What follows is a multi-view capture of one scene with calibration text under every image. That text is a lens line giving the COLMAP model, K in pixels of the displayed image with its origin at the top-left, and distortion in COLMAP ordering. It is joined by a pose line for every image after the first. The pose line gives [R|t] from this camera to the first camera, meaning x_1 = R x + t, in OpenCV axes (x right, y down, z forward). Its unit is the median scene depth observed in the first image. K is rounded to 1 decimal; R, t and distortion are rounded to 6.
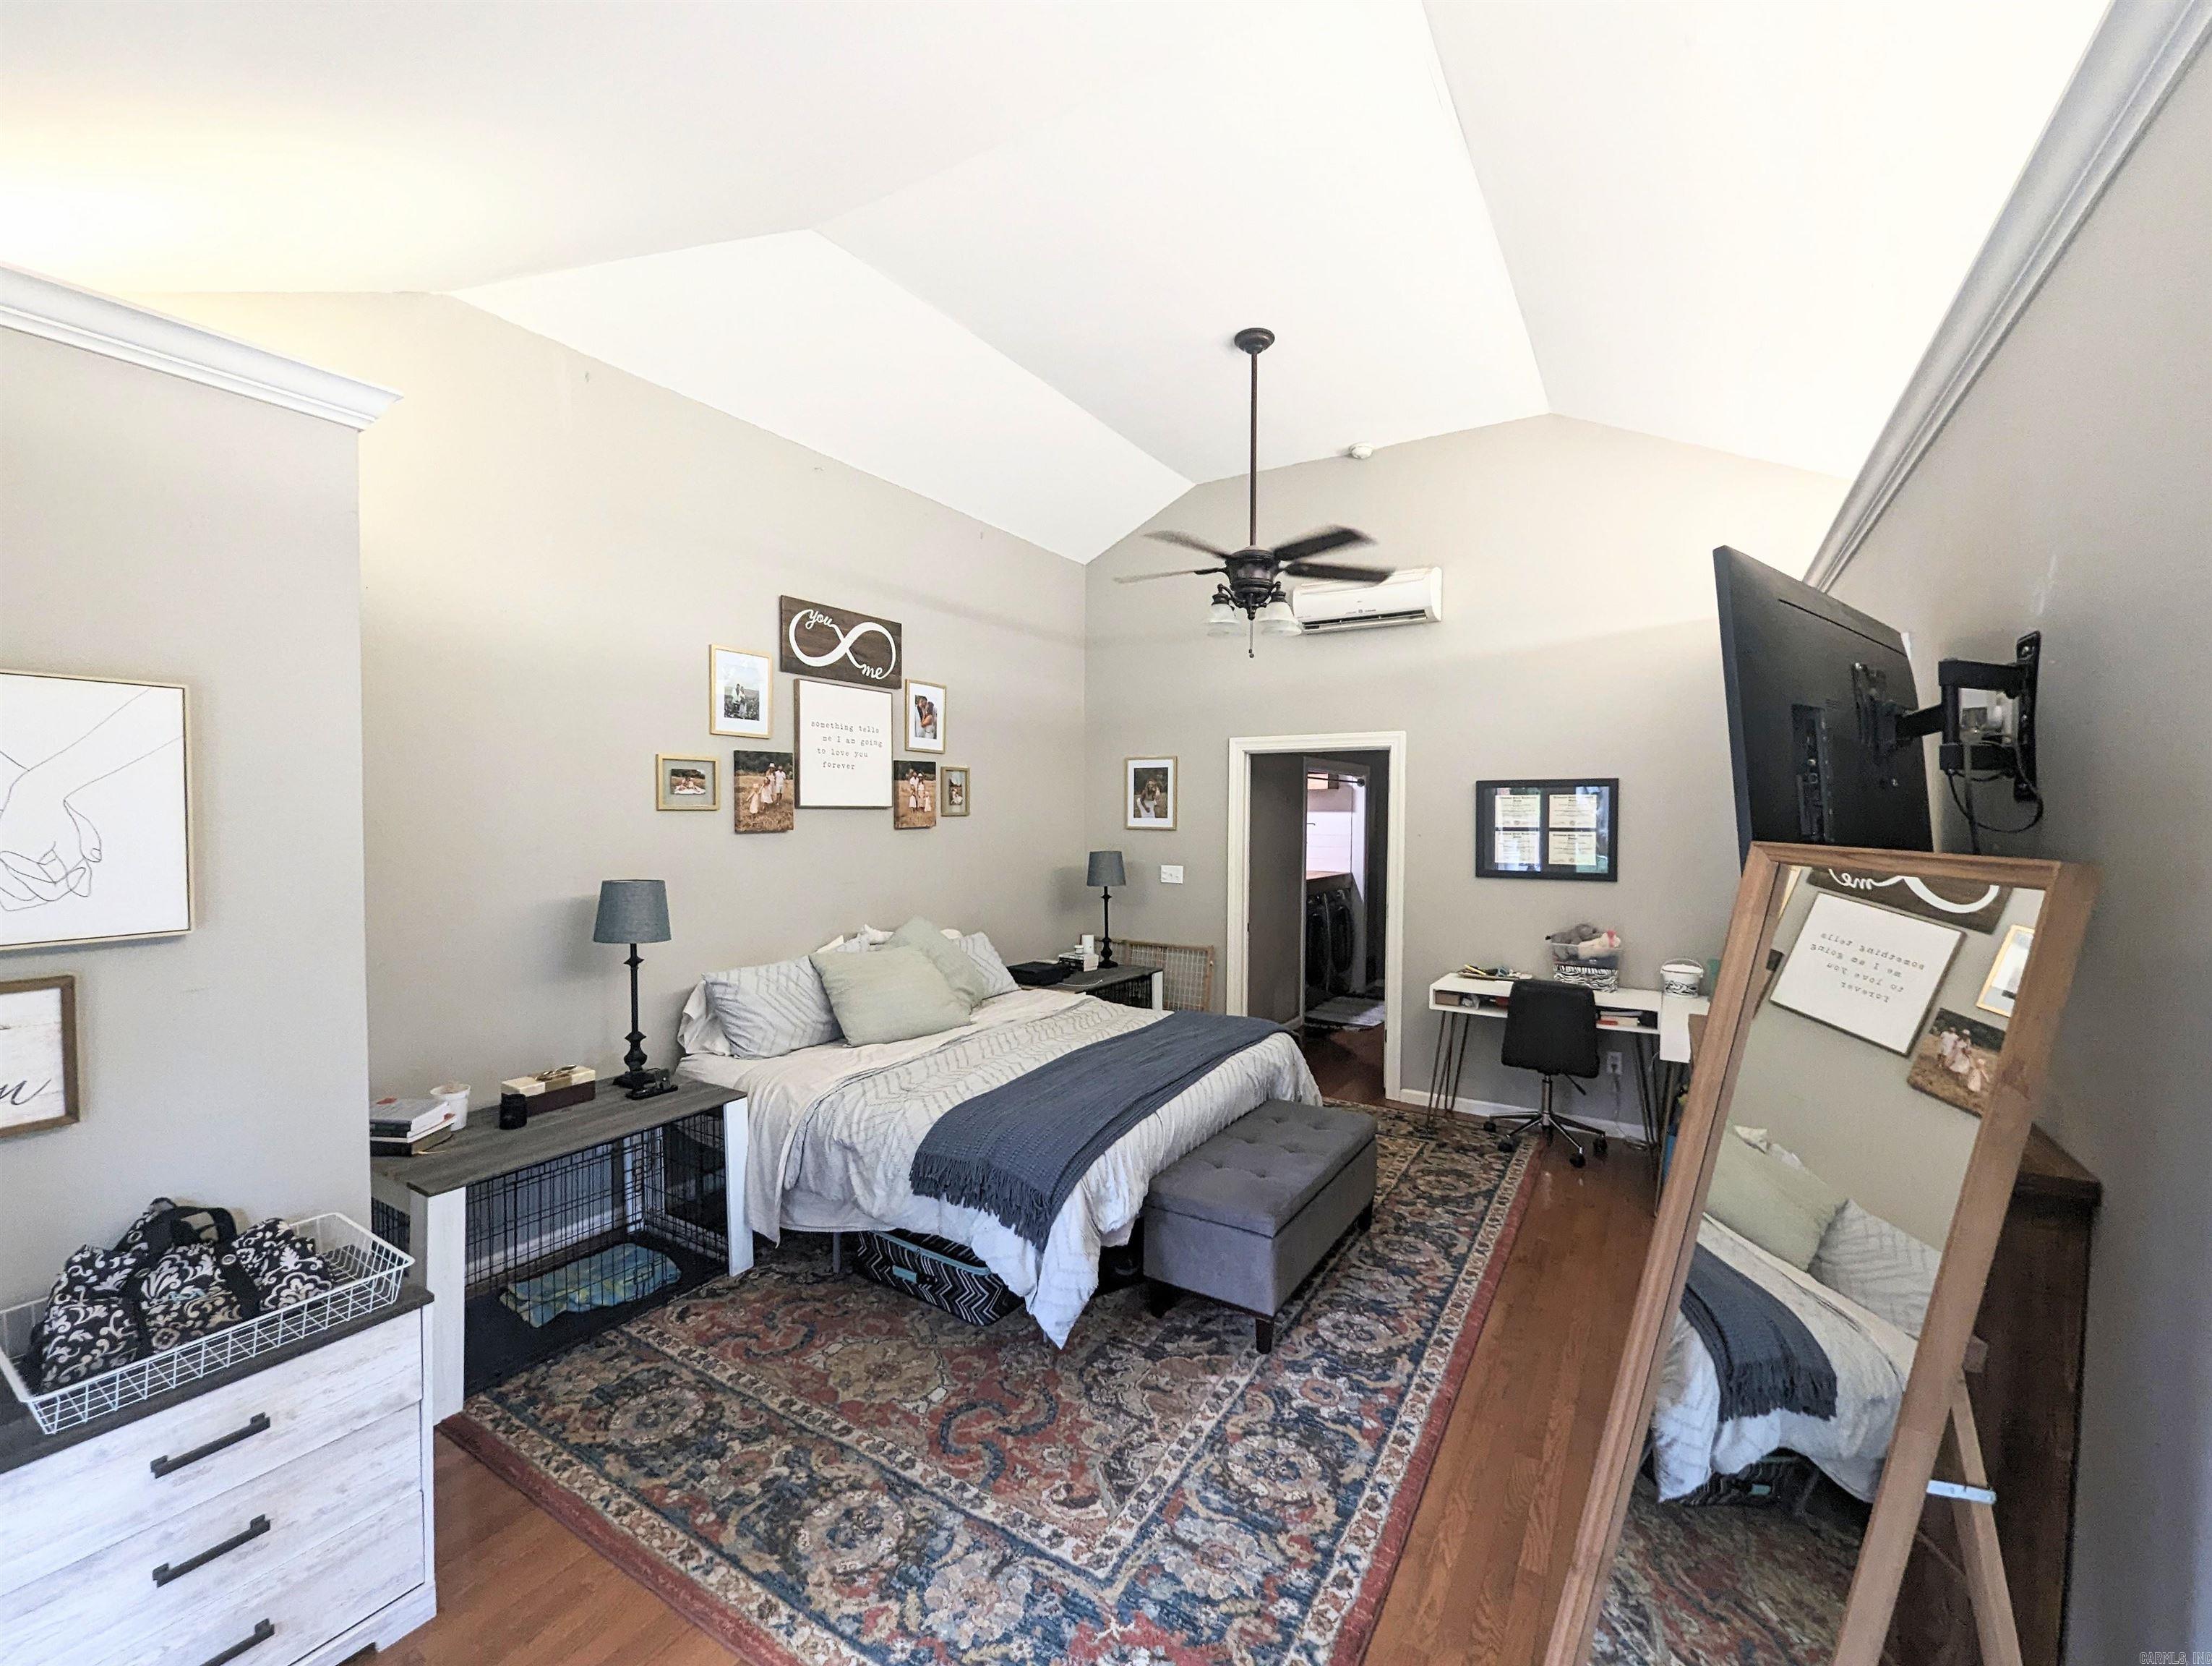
lens RADIAL K [[929.4, 0, 1107.6], [0, 929.4, 837.7], [0, 0, 1]] dist [-0.003282, -0.000356]
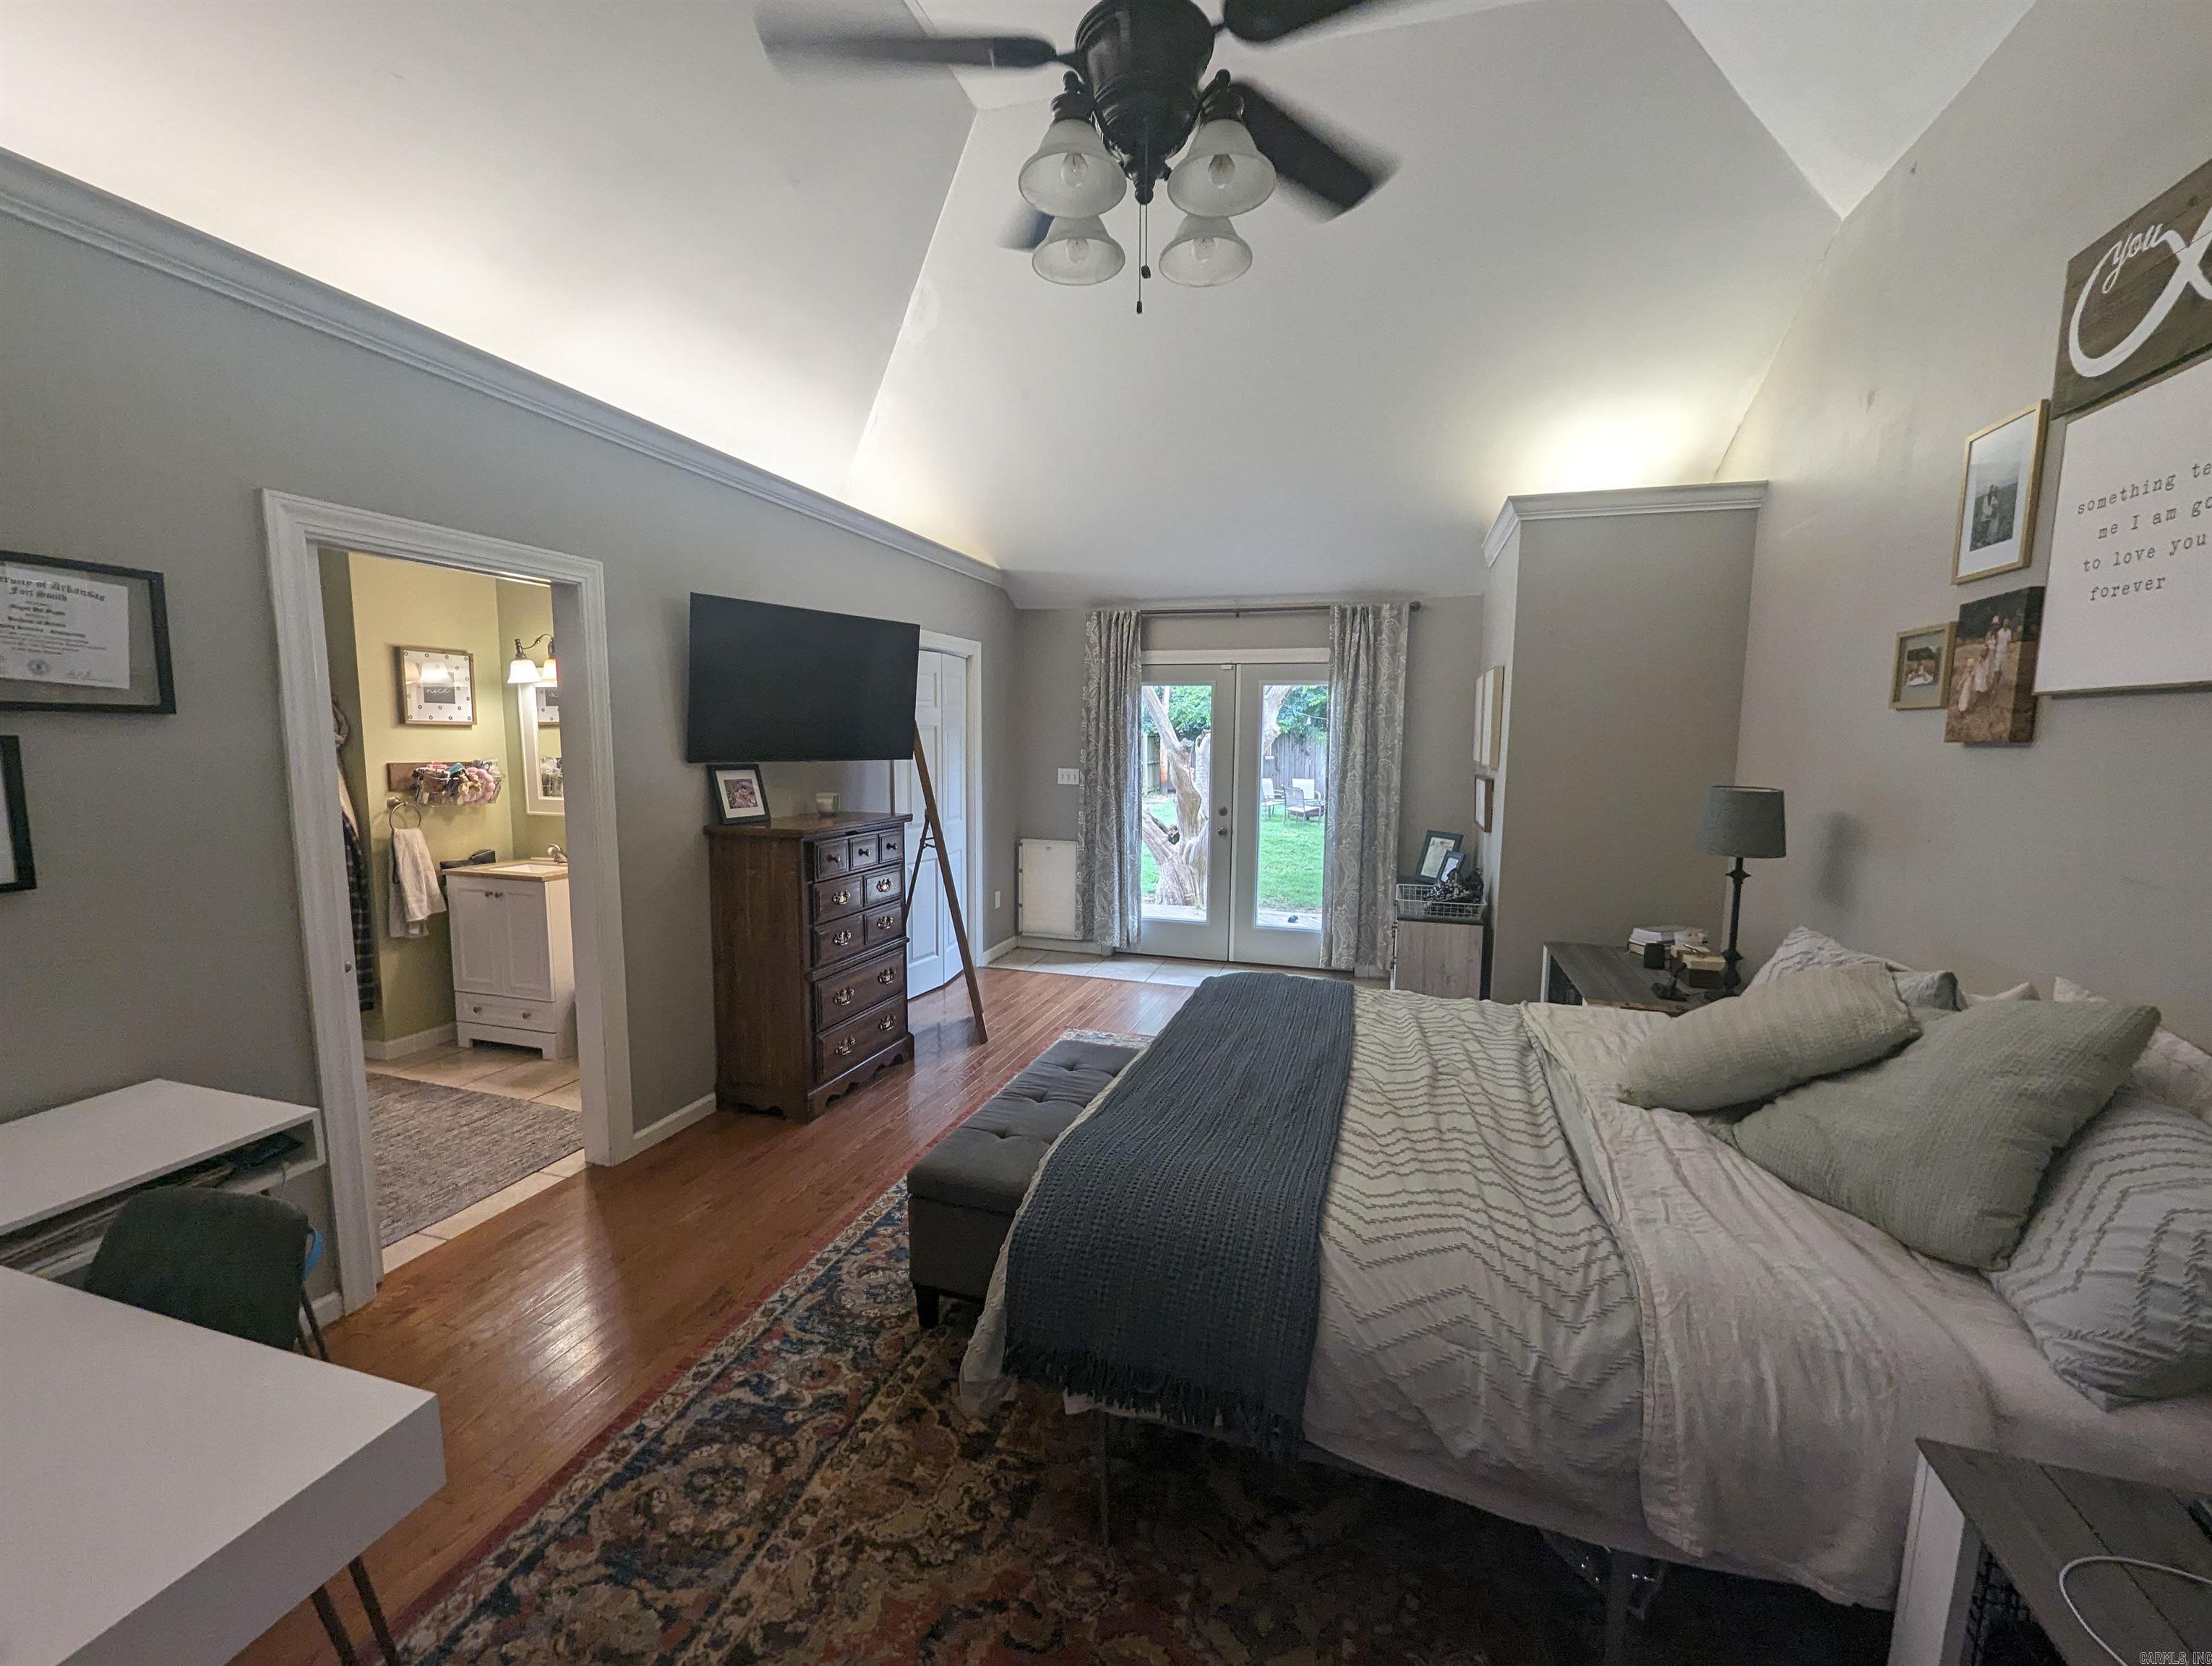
lens RADIAL K [[929.4, 0, 1108.5], [0, 929.4, 838.5], [0, 0, 1]] dist [-0.003282, -0.000356]
pose [[-0.969806, 0.016672, -0.243307, 0.271706], [-0.019715, 0.989036, 0.146353, -0.021956], [0.243080, 0.146731, -0.958844, 1.432476]]
